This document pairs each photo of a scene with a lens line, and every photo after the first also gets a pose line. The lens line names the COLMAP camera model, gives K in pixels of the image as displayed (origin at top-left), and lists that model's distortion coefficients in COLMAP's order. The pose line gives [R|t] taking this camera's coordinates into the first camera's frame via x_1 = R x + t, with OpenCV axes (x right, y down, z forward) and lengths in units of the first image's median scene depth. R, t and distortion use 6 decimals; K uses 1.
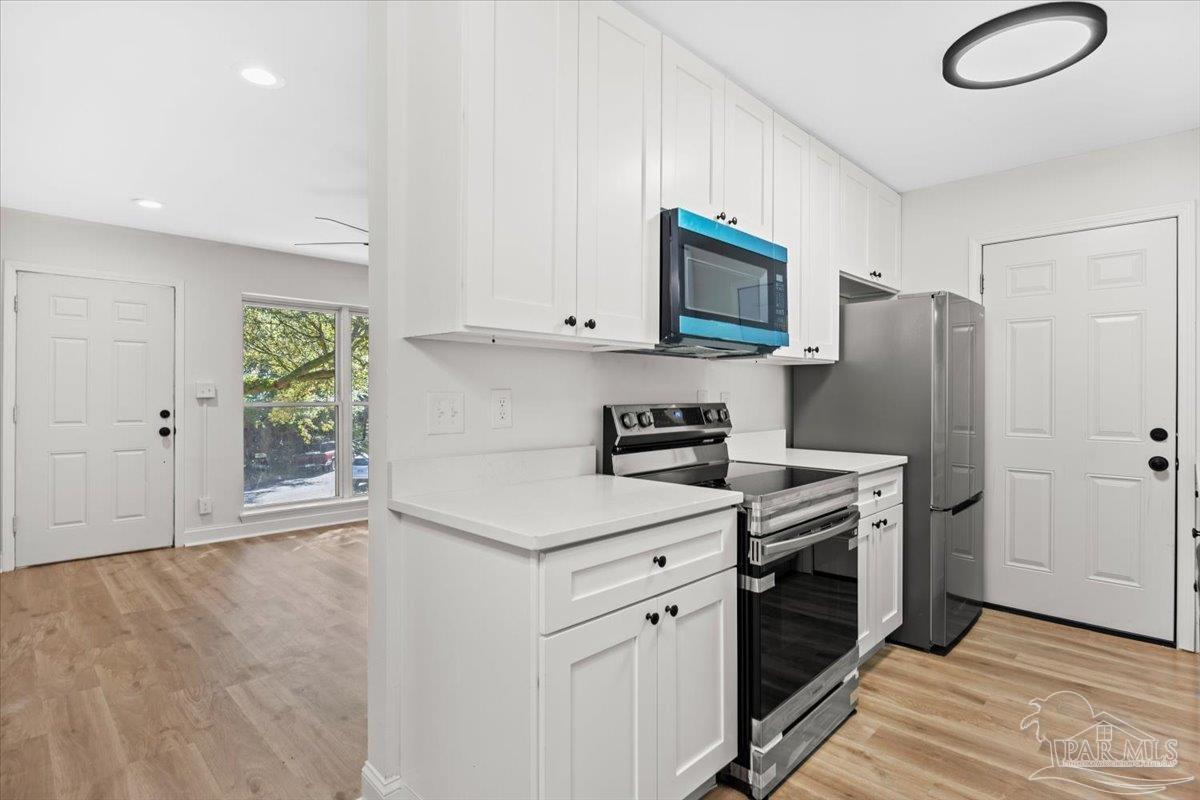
lens RADIAL K [[601.6, 0, 597.8], [0, 601.6, 394.9], [0, 0, 1]] dist [-0.008859, -0.001523]
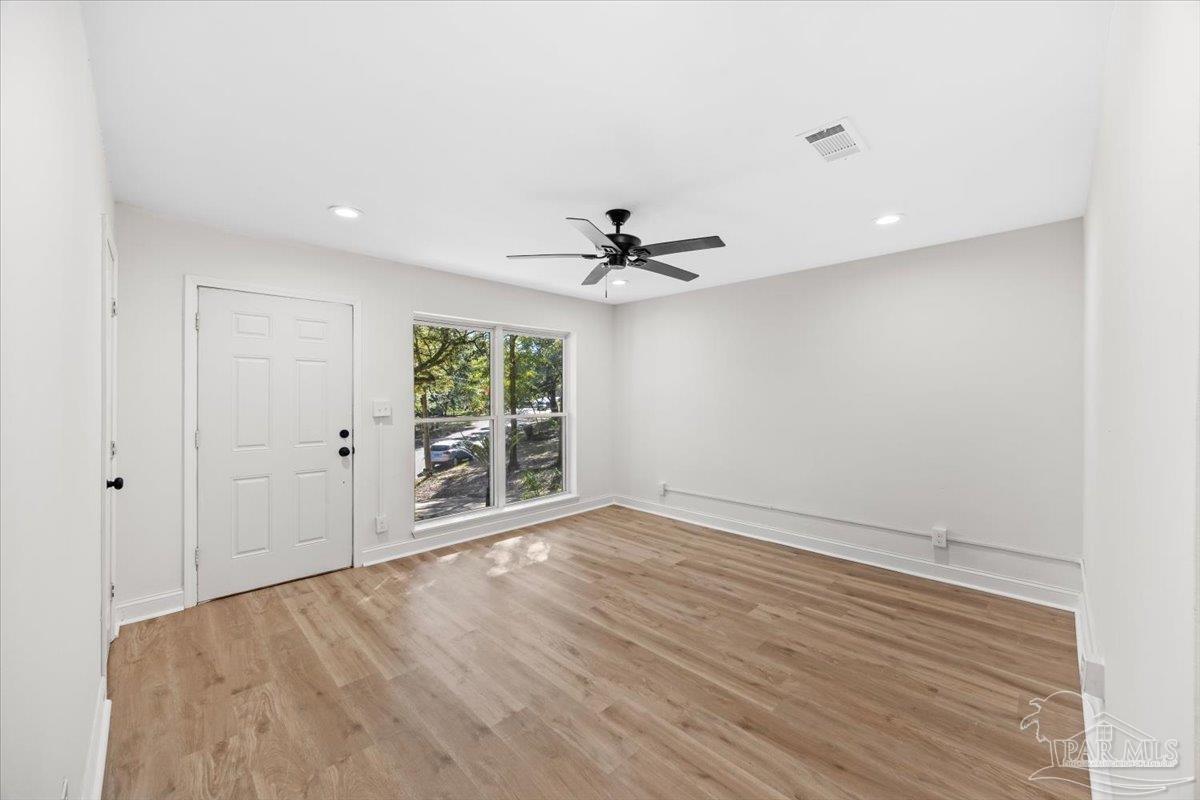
lens RADIAL K [[459.6, 0, 603.0], [0, 459.6, 397.1], [0, 0, 1]] dist [-0.000171, 0.000274]
pose [[0.999947, 0.000173, -0.010258, -0.318550], [-0.000114, 0.999984, 0.005705, -0.036391], [0.010258, -0.005704, 0.999931, 0.271520]]
